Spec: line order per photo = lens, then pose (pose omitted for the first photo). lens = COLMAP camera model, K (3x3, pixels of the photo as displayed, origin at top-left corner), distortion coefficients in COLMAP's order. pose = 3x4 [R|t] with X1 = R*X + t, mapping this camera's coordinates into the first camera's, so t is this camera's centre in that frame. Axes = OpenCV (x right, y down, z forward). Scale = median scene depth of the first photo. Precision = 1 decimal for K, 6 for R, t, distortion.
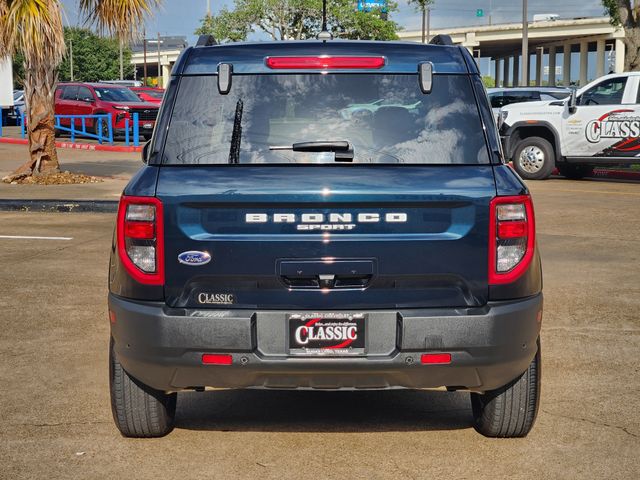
lens RADIAL K [[1102.8, 0, 320.0], [0, 1102.8, 240.0], [0, 0, 1]] dist [0.059345, 0.145956]
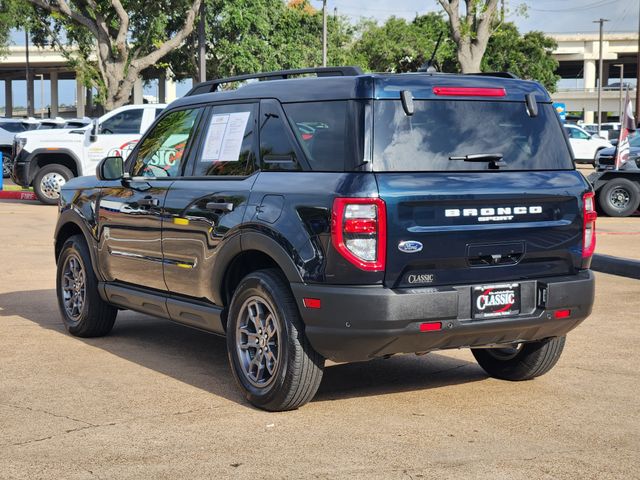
lens RADIAL K [[1102.8, 0, 320.0], [0, 1102.8, 240.0], [0, 0, 1]] dist [0.059345, 0.145956]
pose [[0.840912, -0.036134, 0.539964, -0.371319], [0.051103, 0.998612, -0.012759, 0.008391], [-0.538753, 0.038322, 0.841592, 0.003718]]
